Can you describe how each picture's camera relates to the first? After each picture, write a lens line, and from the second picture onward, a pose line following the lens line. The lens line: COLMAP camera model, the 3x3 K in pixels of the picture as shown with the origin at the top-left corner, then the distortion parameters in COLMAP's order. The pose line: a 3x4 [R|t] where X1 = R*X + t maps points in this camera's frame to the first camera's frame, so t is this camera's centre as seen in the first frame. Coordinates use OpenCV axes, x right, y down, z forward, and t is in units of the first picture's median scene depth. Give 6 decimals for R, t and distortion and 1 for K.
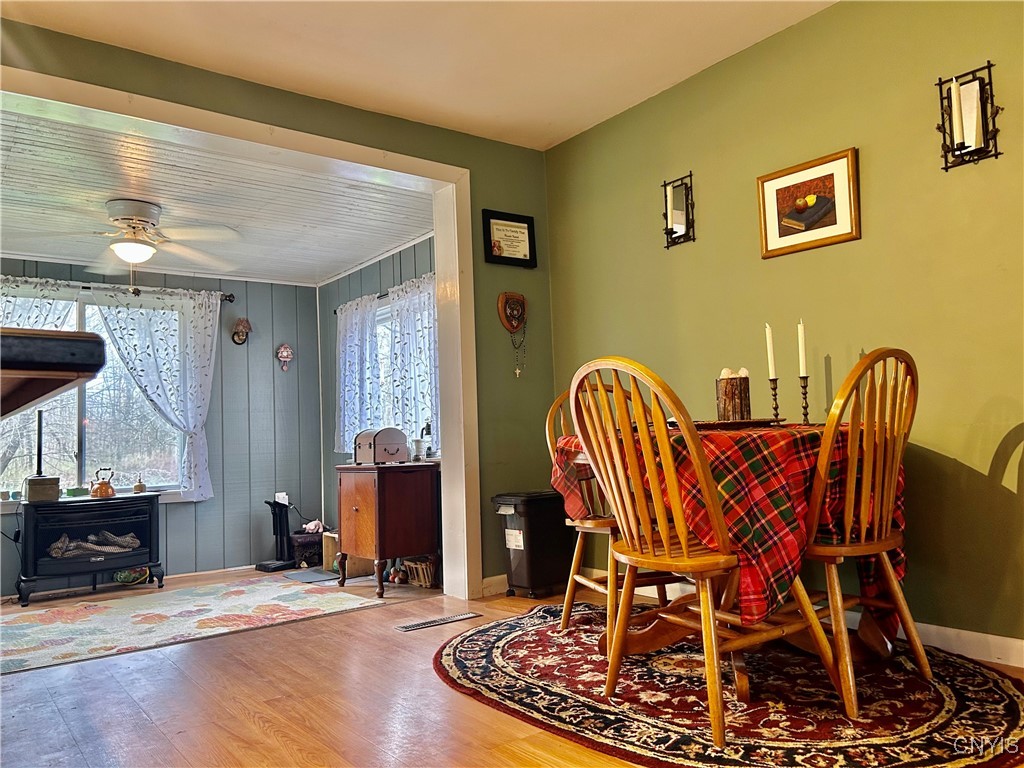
lens RADIAL K [[773.3, 0, 513.3], [0, 773.3, 392.4], [0, 0, 1]] dist [0.128886, -0.162480]
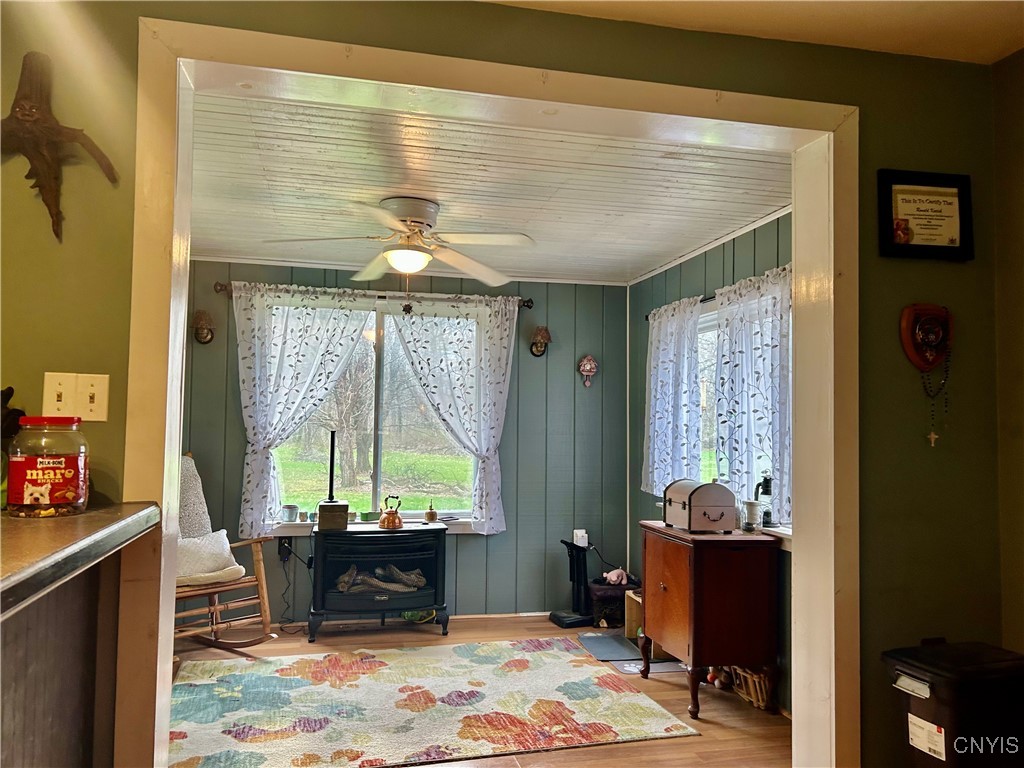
lens RADIAL K [[773.8, 0, 512.0], [0, 773.8, 384.0], [0, 0, 1]] dist [0.065374, -0.068886]
pose [[0.916042, 0.030510, -0.399921, -0.039314], [-0.024691, 0.999501, 0.019696, -0.054601], [0.400322, -0.008168, 0.916338, 0.242710]]
